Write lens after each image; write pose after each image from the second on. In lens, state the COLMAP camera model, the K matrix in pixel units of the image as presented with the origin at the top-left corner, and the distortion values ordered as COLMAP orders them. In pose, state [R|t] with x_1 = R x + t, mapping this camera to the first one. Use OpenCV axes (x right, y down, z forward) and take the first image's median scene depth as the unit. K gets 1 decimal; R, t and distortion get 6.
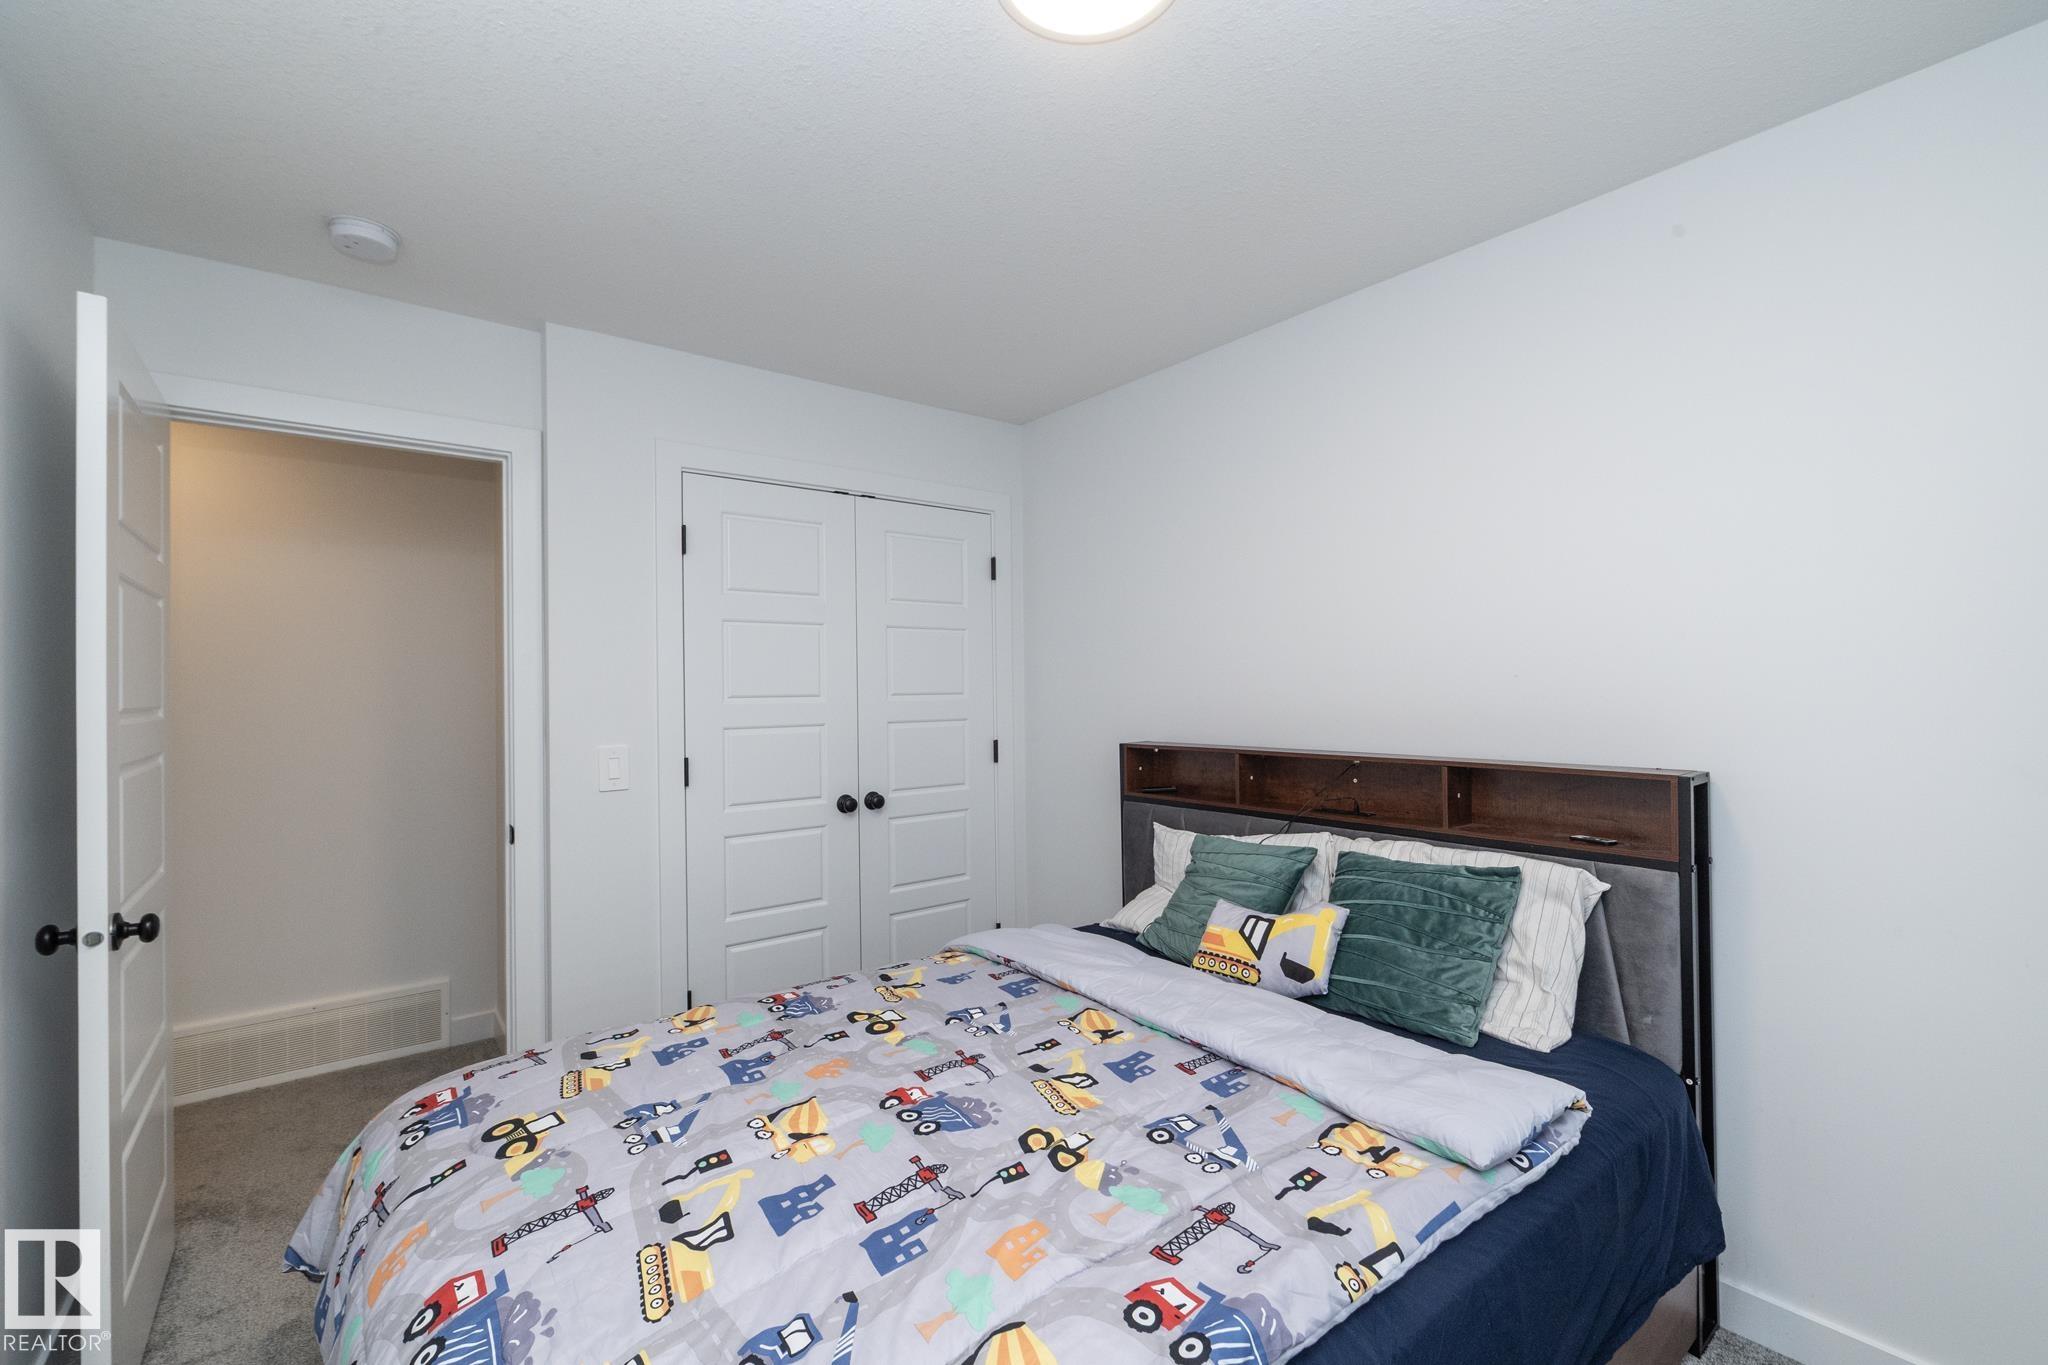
lens RADIAL K [[866.7, 0, 1024.7], [0, 866.7, 676.8], [0, 0, 1]] dist [-0.001119, -0.001143]
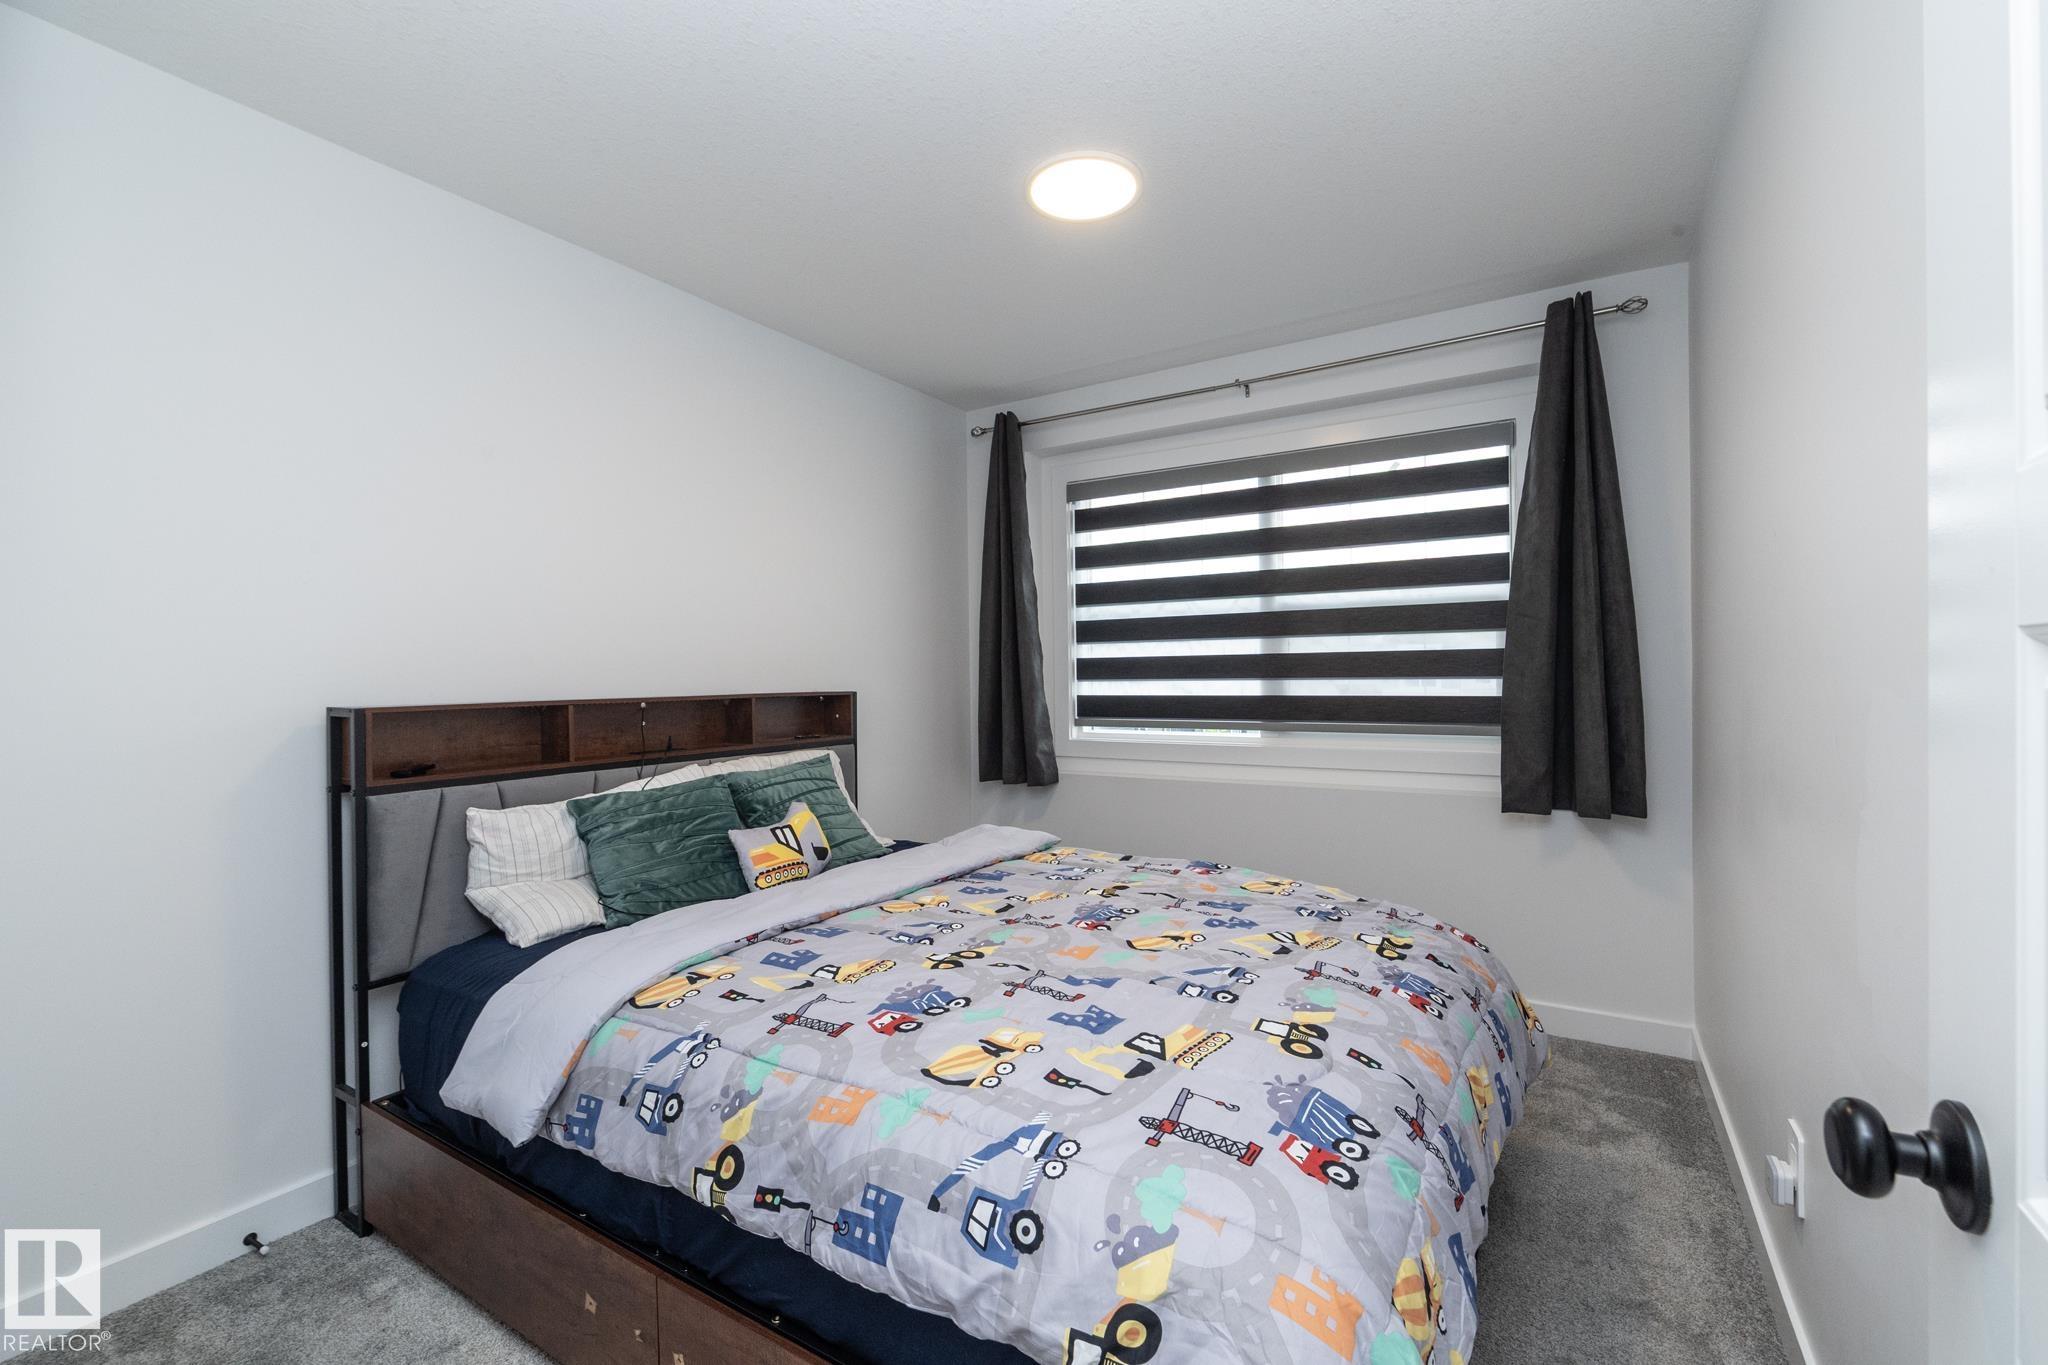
lens RADIAL K [[866.7, 0, 1024.7], [0, 866.7, 676.8], [0, 0, 1]] dist [-0.001119, -0.001143]
pose [[-0.338677, 0.015676, 0.940772, -0.964885], [0.001907, 0.999871, -0.015974, 0.098209], [-0.940901, -0.003616, -0.338663, 1.114354]]
